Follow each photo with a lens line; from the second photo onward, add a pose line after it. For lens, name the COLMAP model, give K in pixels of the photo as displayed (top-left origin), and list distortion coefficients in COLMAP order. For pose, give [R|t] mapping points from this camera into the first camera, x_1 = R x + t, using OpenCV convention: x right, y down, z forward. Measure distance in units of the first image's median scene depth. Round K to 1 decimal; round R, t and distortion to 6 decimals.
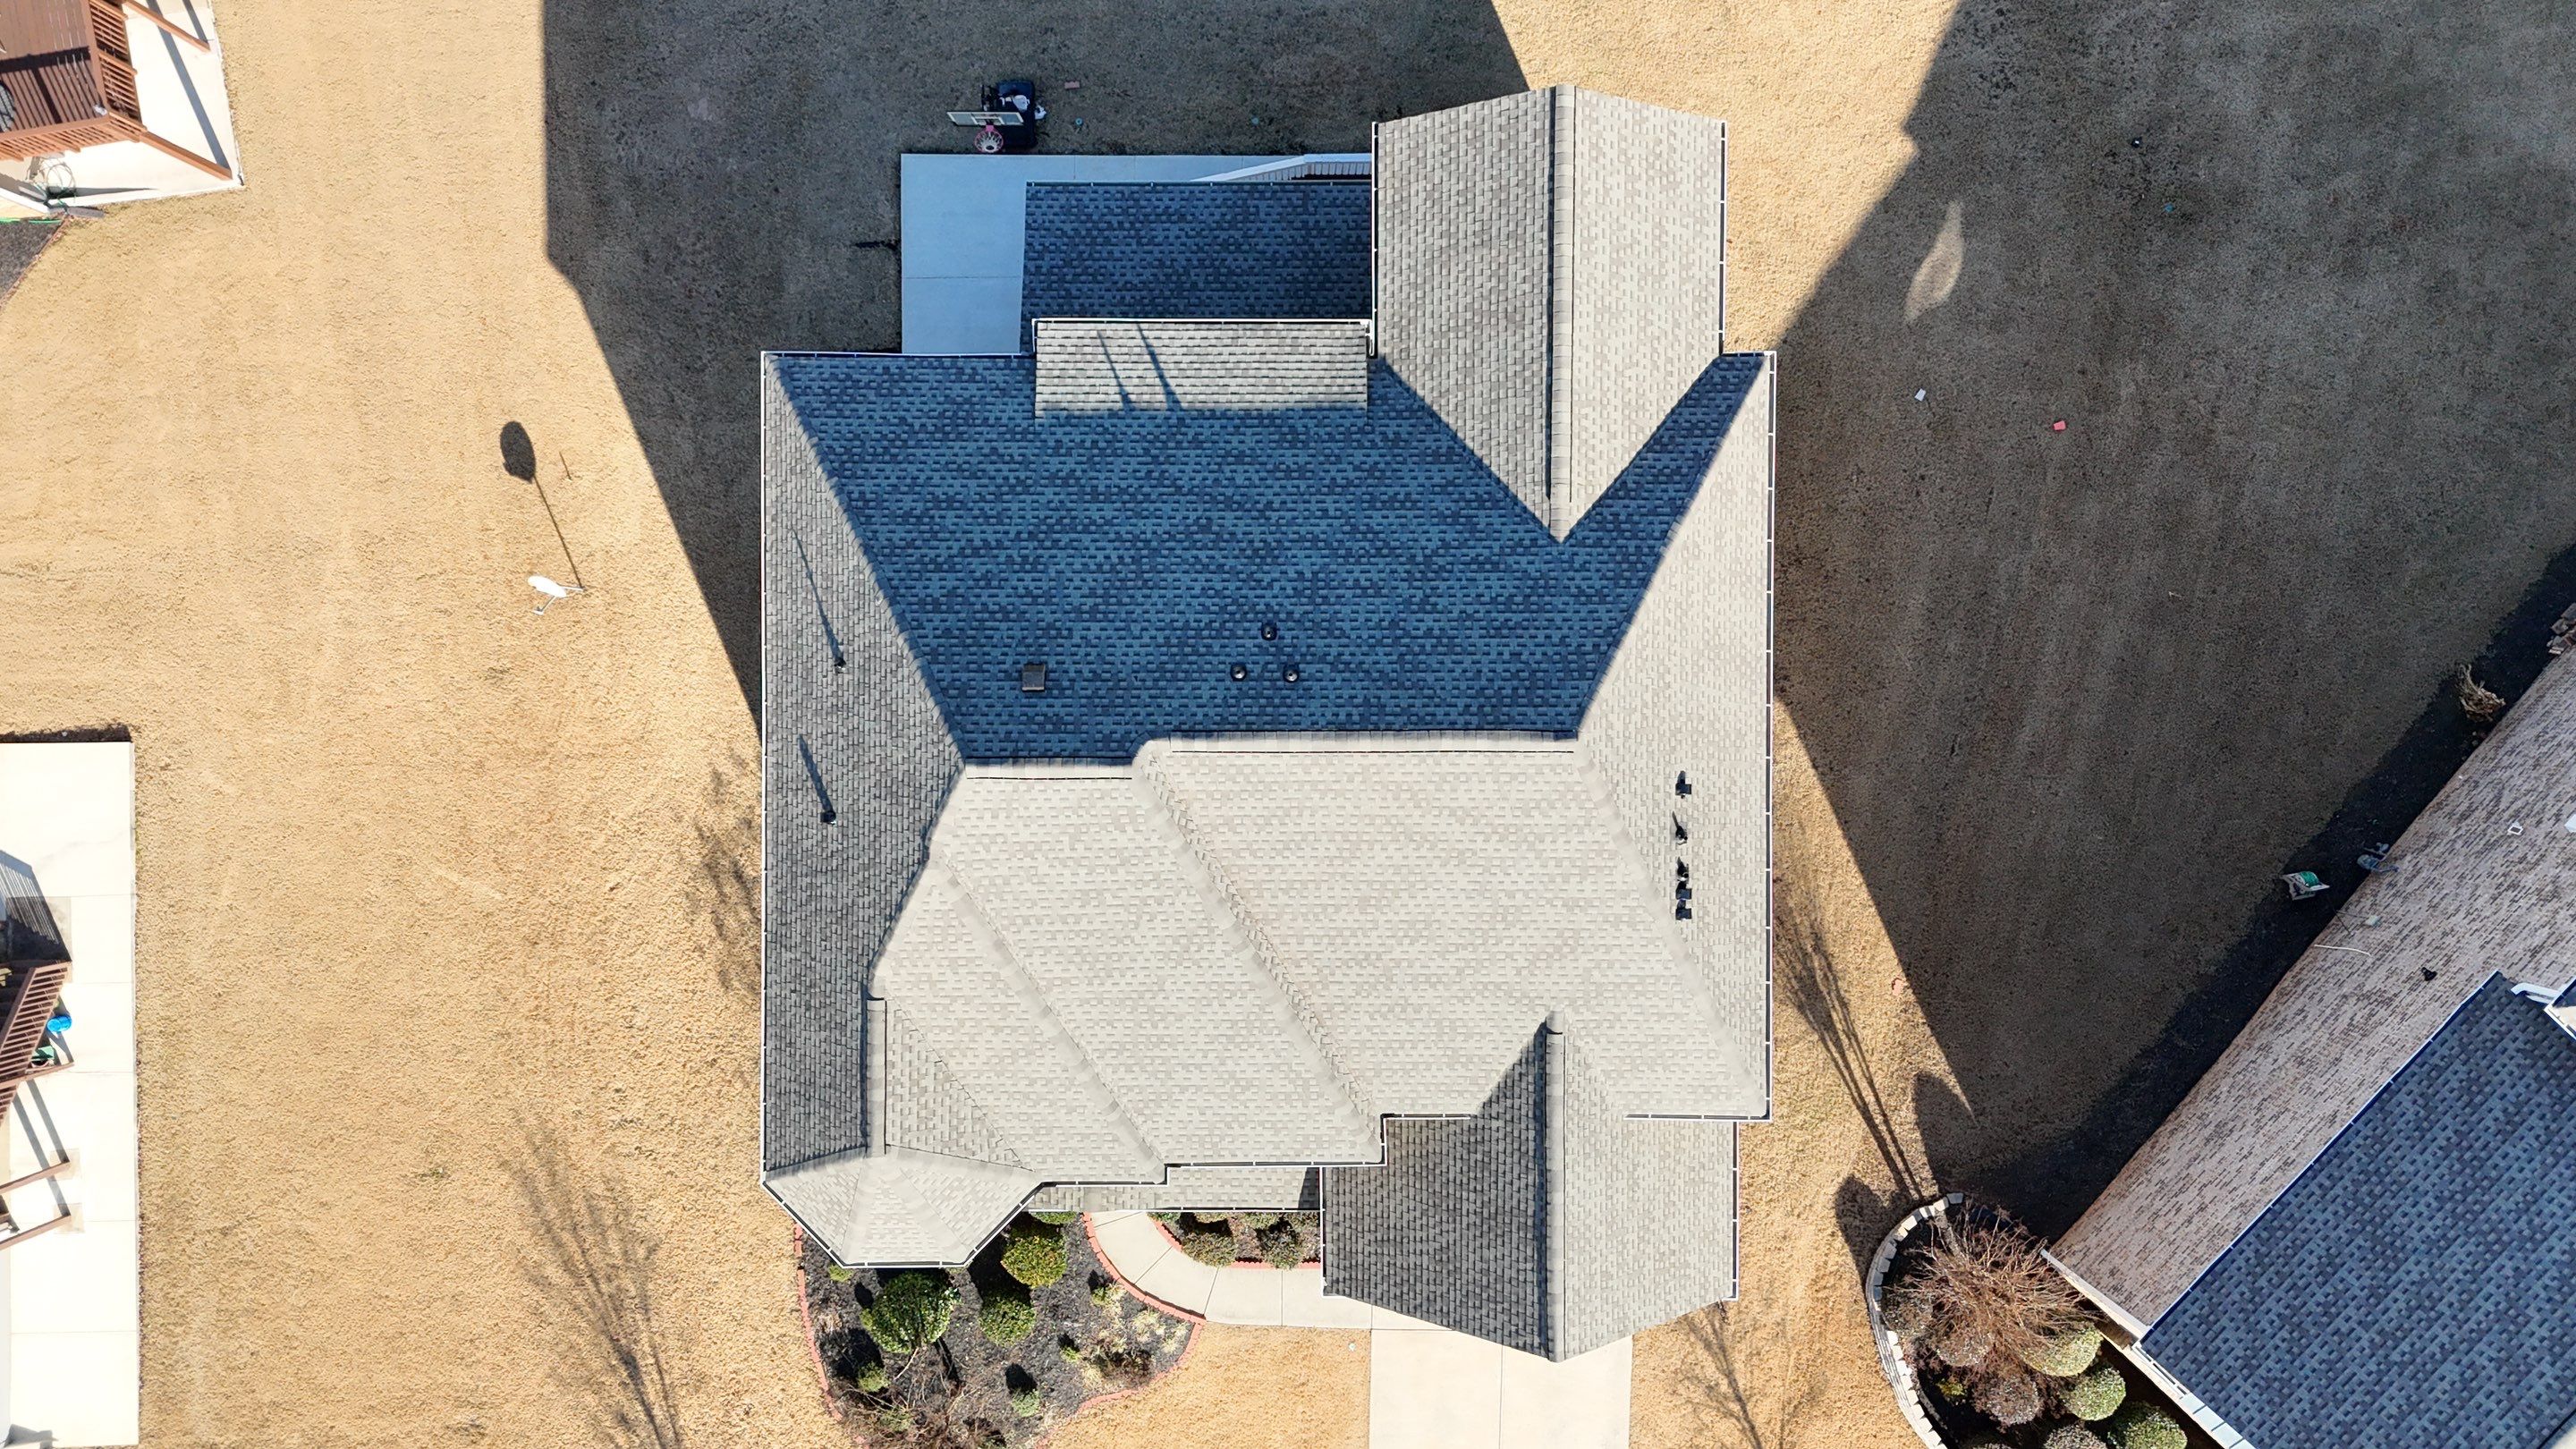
lens RADIAL K [[1881.7, 0, 1286.0], [0, 1881.7, 726.1], [0, 0, 1]] dist [0.088138, -0.091058]
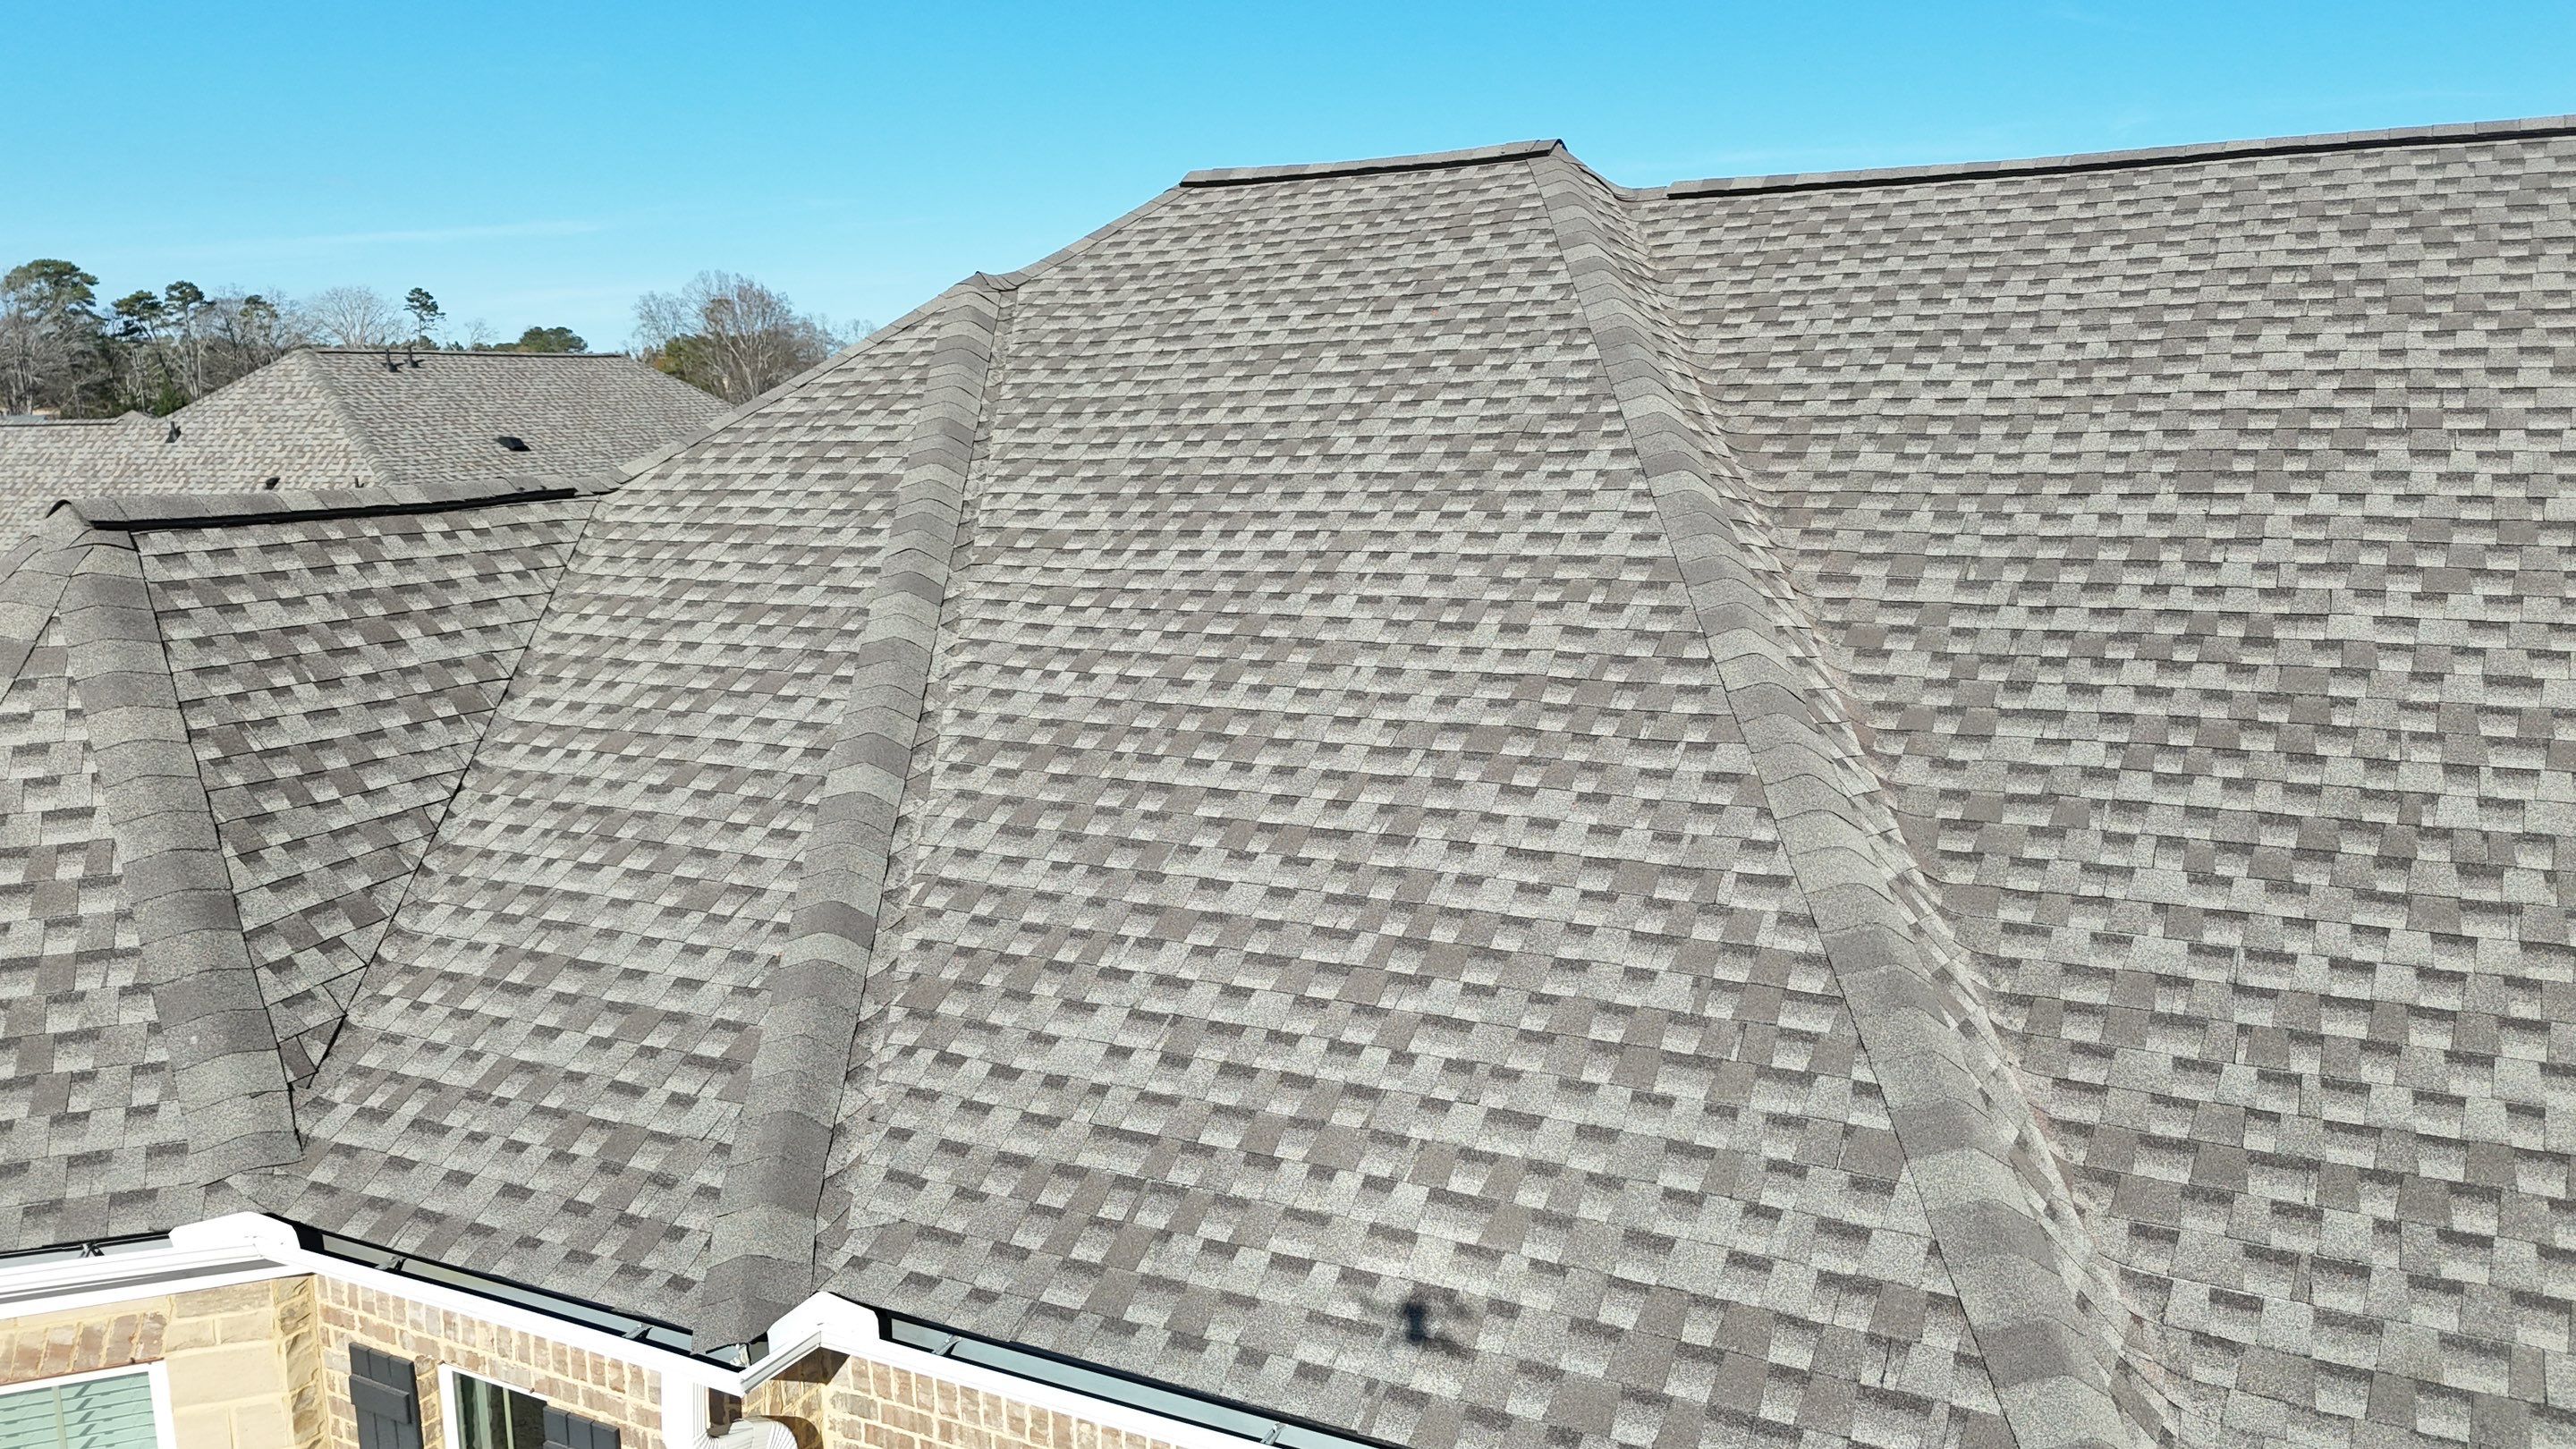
lens RADIAL K [[1881.7, 0, 1283.3], [0, 1881.7, 717.4], [0, 0, 1]] dist [0.088138, -0.091058]
pose [[0.879775, 0.066664, -0.470692, 0.054408], [-0.475168, 0.153555, -0.866393, 0.370537], [0.014520, 0.985889, 0.166770, 0.961891]]
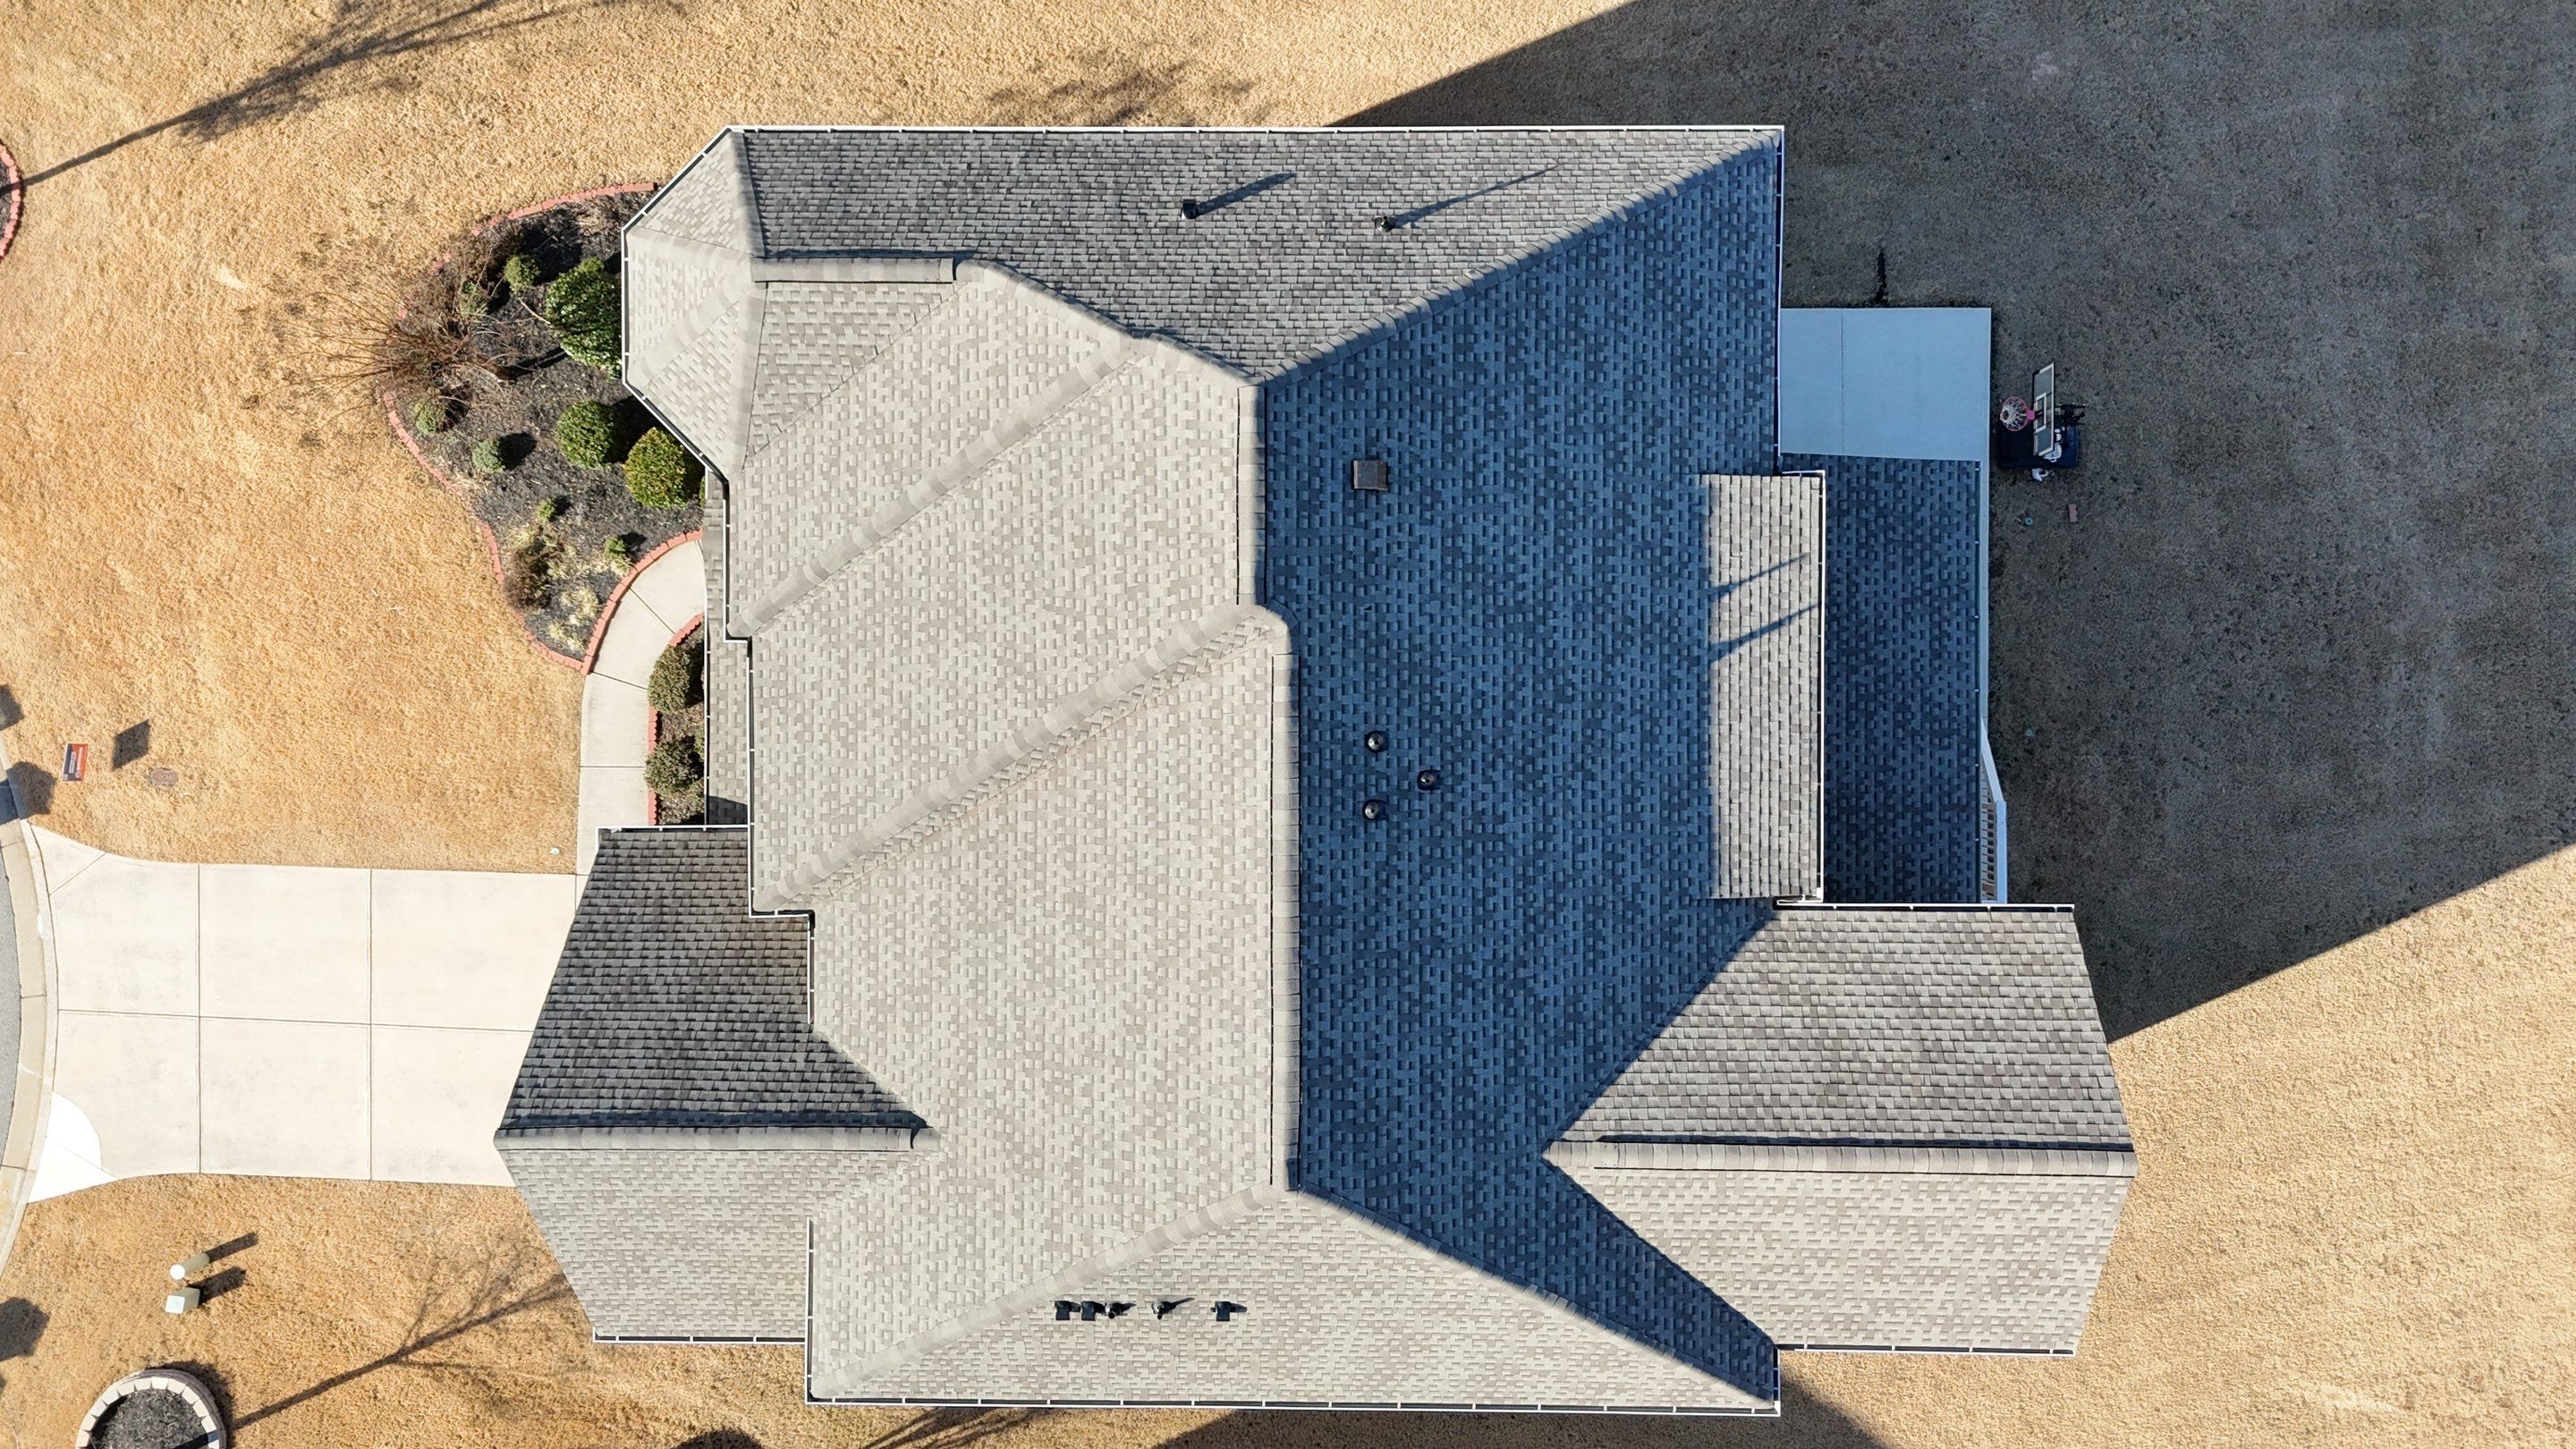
lens RADIAL K [[1881.7, 0, 1286.6], [0, 1881.7, 716.5], [0, 0, 1]] dist [0.088138, -0.091058]
pose [[-0.001931, 0.999979, 0.006230, -0.038088], [-0.999974, -0.001975, 0.006962, 0.002502], [0.006974, -0.006216, 0.999956, 0.219378]]
